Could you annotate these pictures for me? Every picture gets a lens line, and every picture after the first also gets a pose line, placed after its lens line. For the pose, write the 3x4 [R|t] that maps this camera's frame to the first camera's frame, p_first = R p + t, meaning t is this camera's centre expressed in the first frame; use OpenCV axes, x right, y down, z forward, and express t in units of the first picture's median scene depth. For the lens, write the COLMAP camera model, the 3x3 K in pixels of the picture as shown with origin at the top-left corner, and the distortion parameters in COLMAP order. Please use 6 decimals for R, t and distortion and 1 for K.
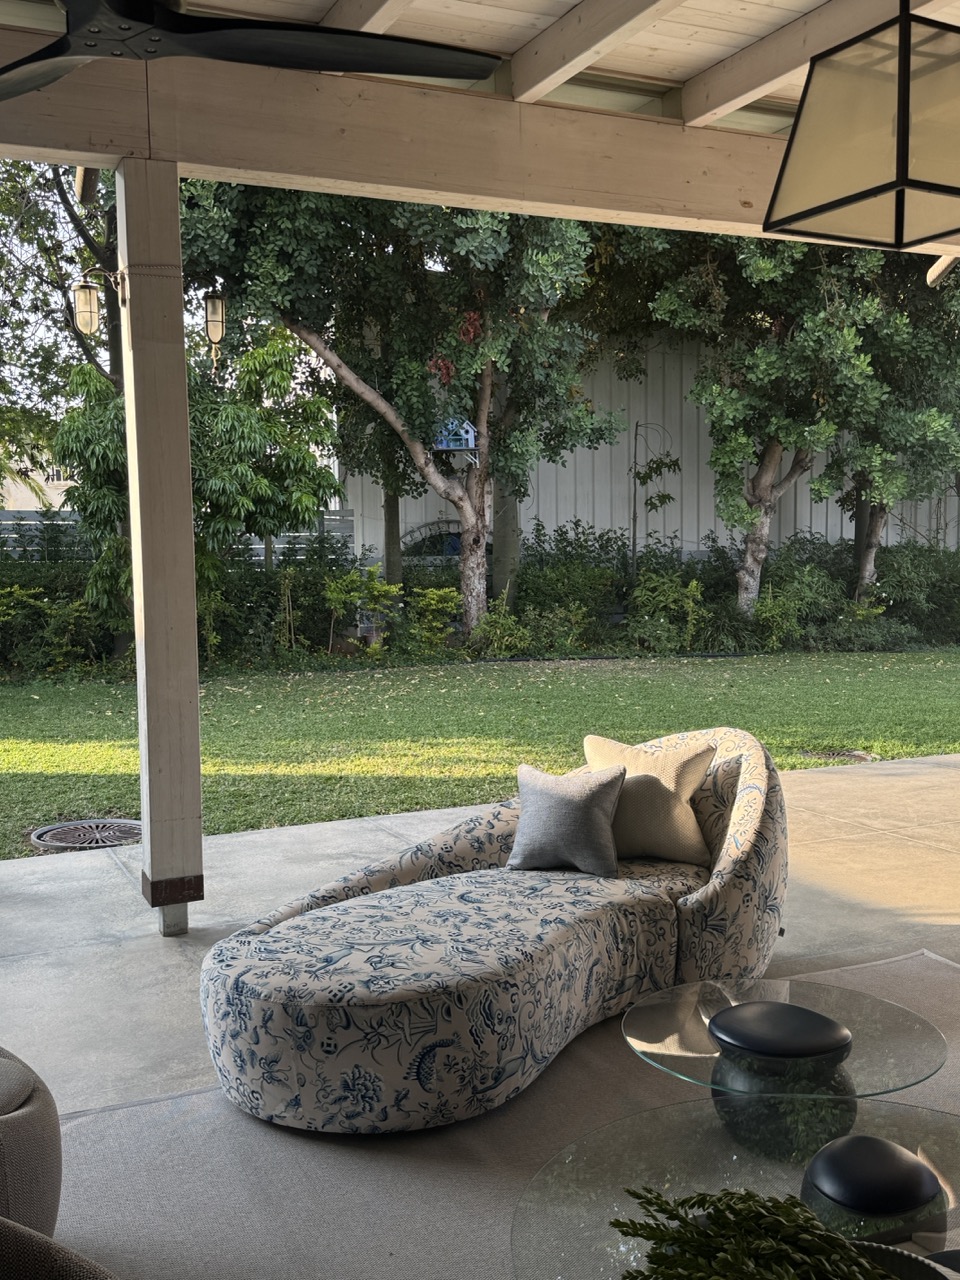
lens RADIAL K [[1261.2, 0, 480.0], [0, 1261.2, 640.0], [0, 0, 1]] dist [0.146875, -0.001426]
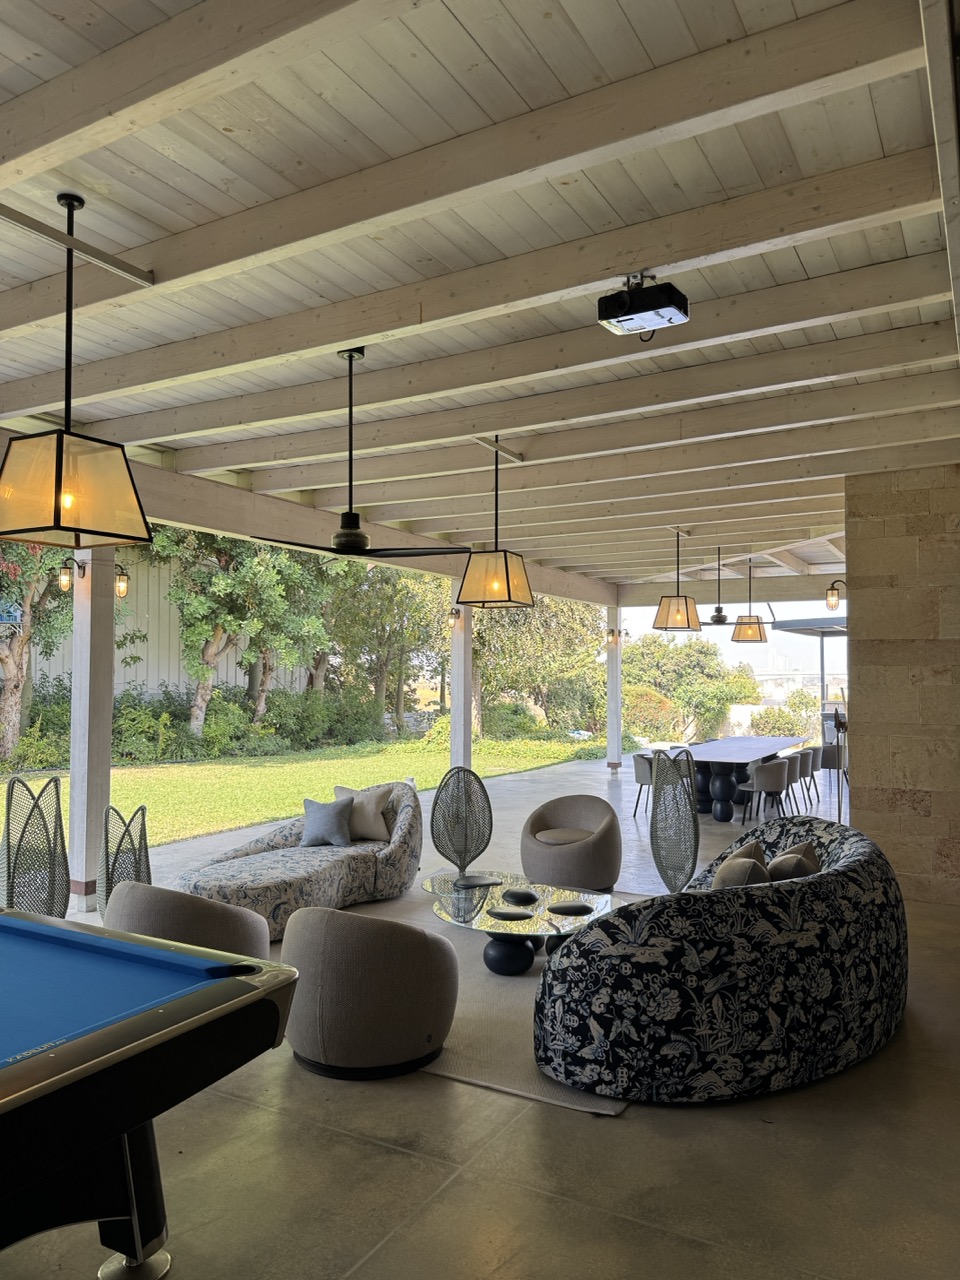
lens RADIAL K [[886.8, 0, 480.0], [0, 886.8, 640.0], [0, 0, 1]] dist [0.187378, -0.386831]
pose [[0.816125, 0.041990, 0.576348, -0.163110], [0.030106, 0.992913, -0.114970, 0.002393], [-0.577090, 0.111181, 0.809077, -0.126600]]
